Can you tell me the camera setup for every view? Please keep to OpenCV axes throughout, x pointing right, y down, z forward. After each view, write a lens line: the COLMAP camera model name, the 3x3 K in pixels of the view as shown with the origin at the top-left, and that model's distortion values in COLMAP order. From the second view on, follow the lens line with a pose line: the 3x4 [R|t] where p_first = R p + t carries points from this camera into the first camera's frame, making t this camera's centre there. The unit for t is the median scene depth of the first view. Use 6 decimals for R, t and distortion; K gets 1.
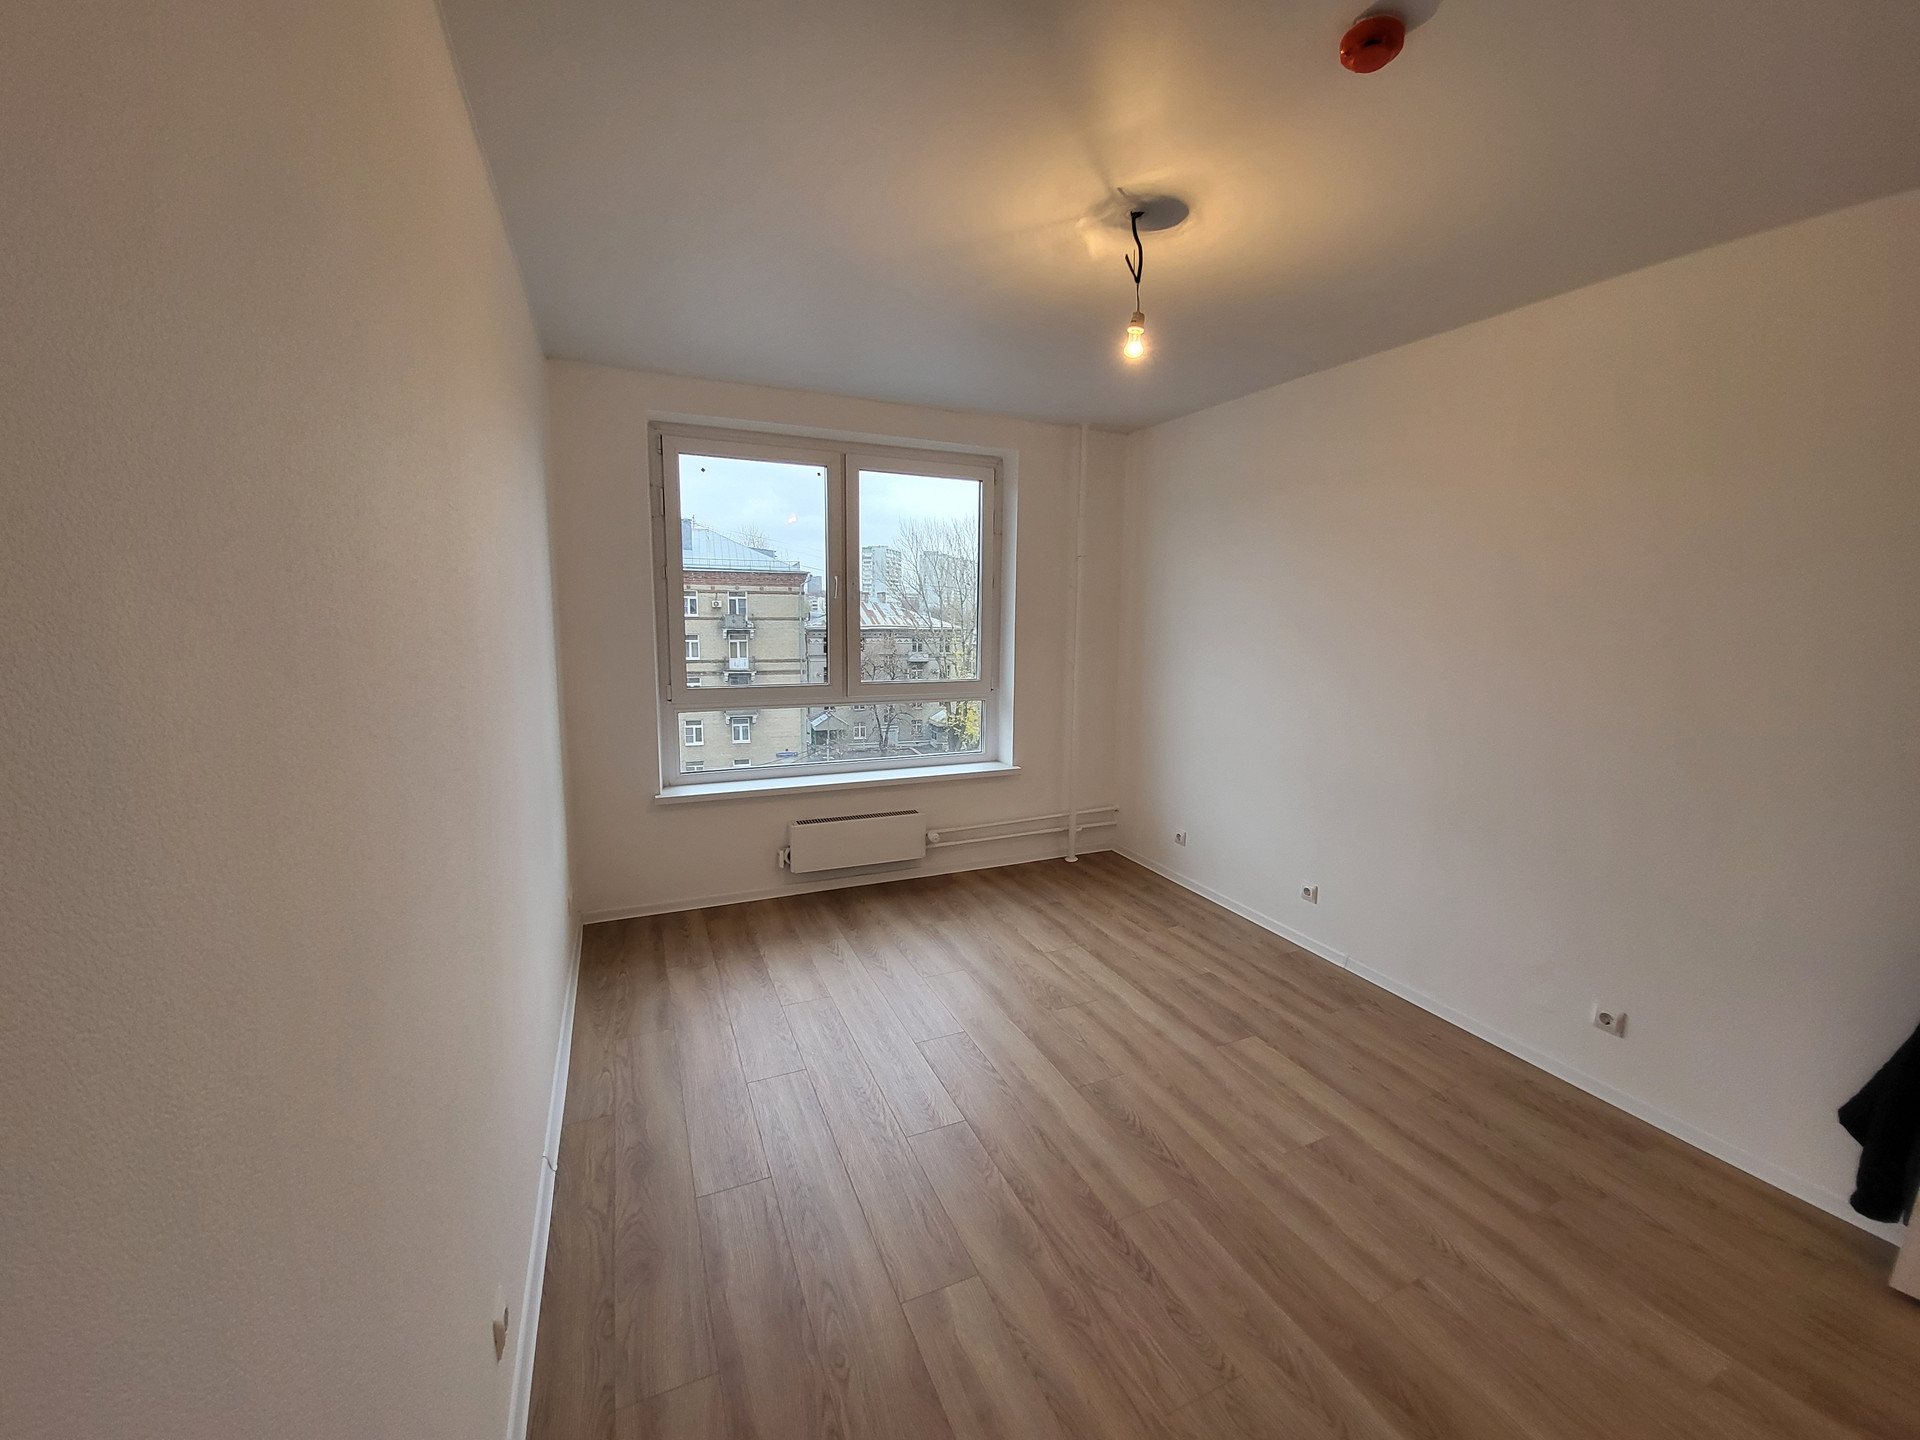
lens RADIAL K [[757.4, 0, 927.3], [0, 757.4, 722.6], [0, 0, 1]] dist [-0.012483, -0.006330]
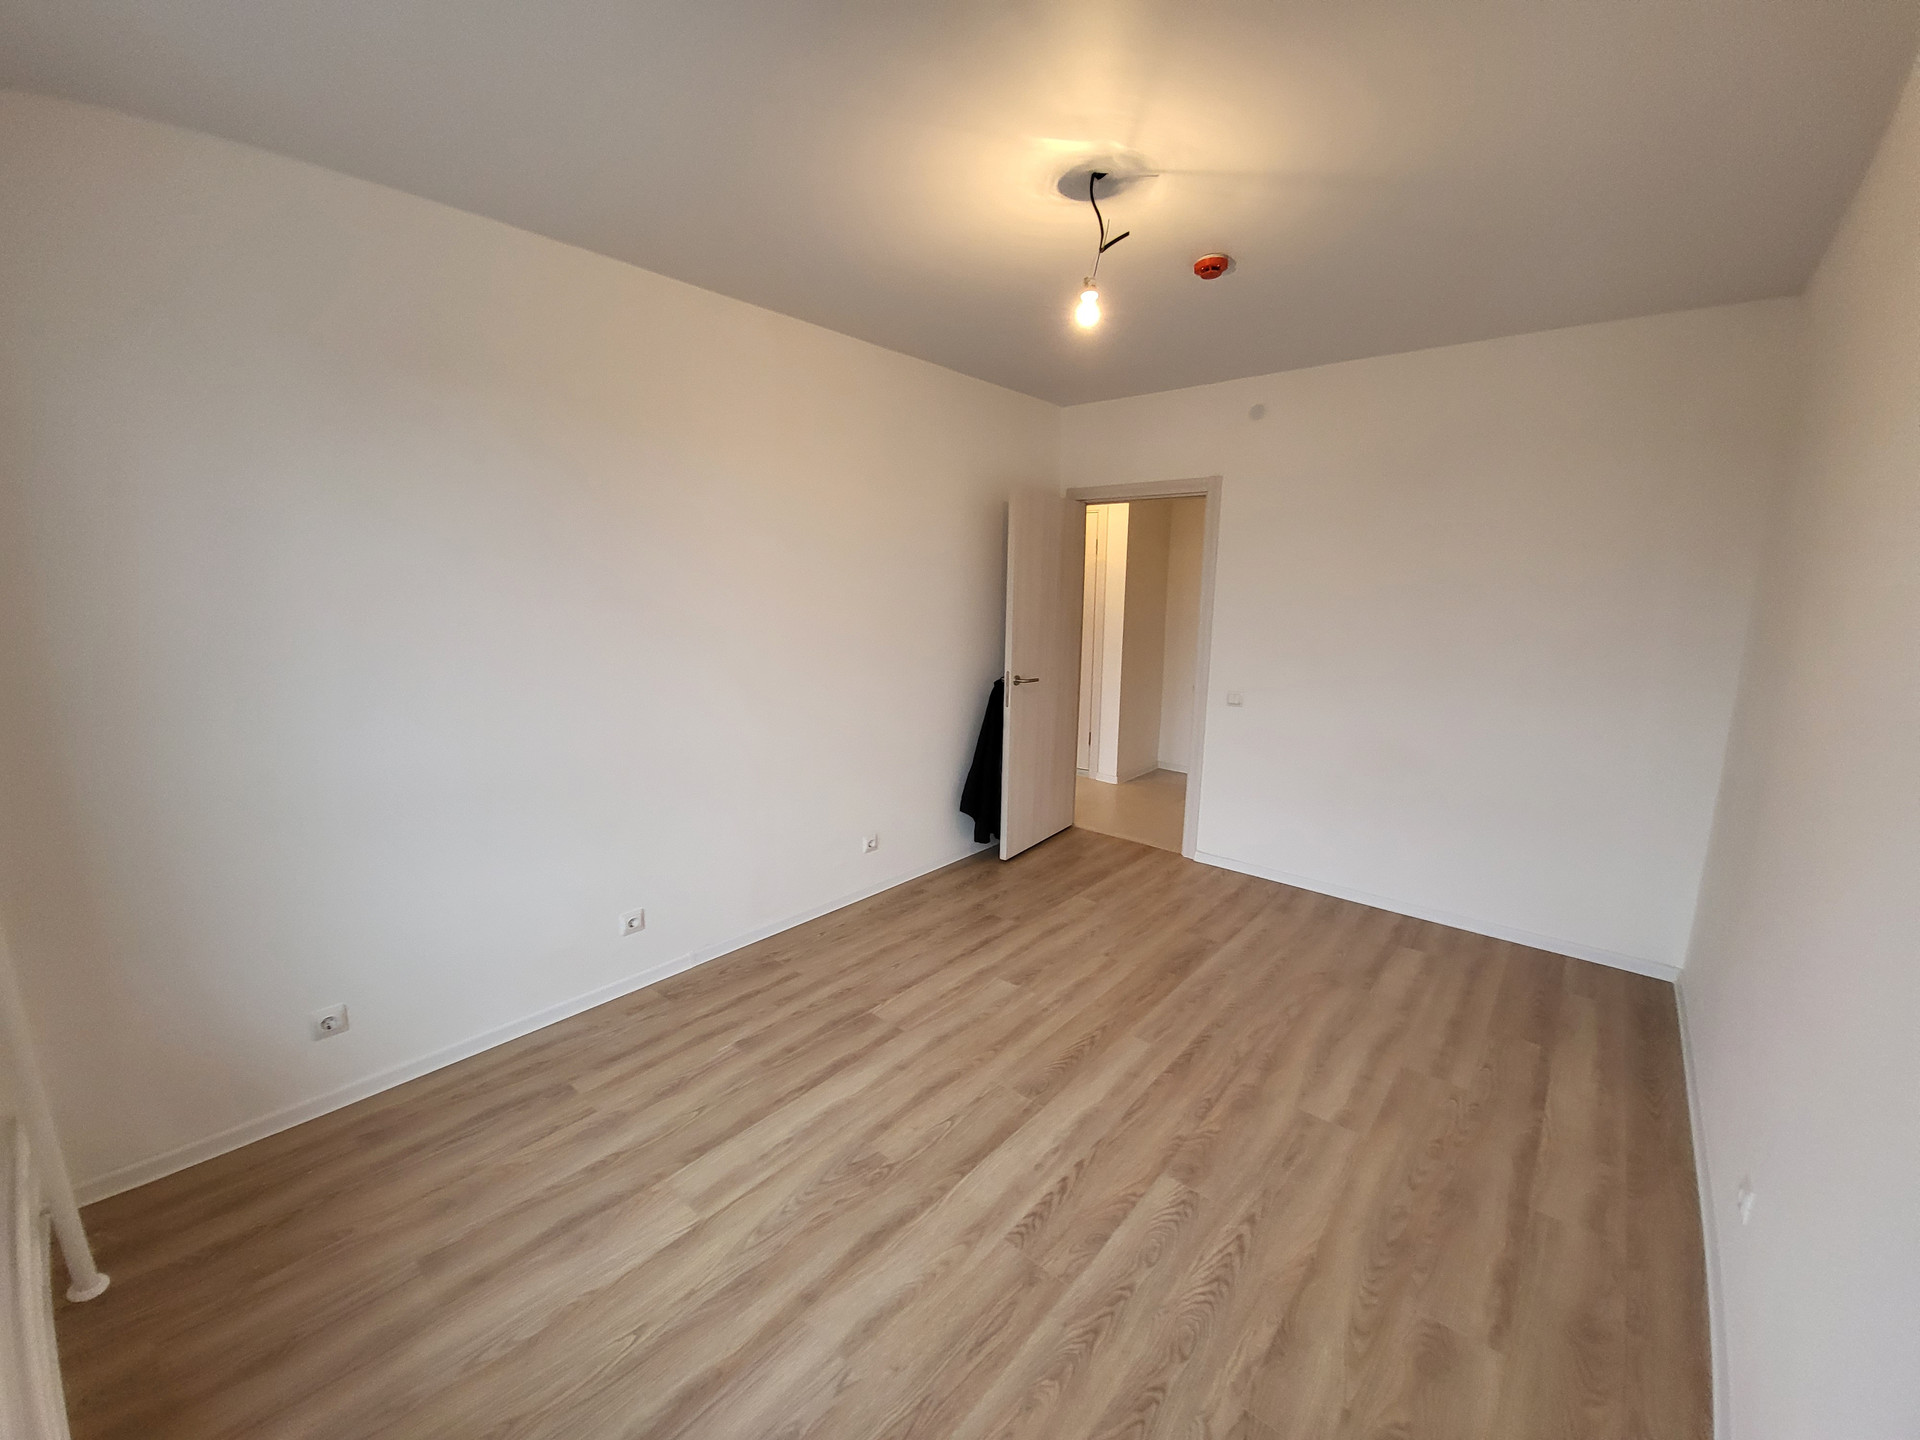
lens RADIAL K [[757.4, 0, 973.3], [0, 757.4, 724.7], [0, 0, 1]] dist [-0.012483, -0.006330]
pose [[-0.479572, -0.177213, 0.859422, -0.397689], [0.113523, 0.958636, 0.261018, -0.182297], [-0.870128, 0.222741, -0.439617, 1.149801]]
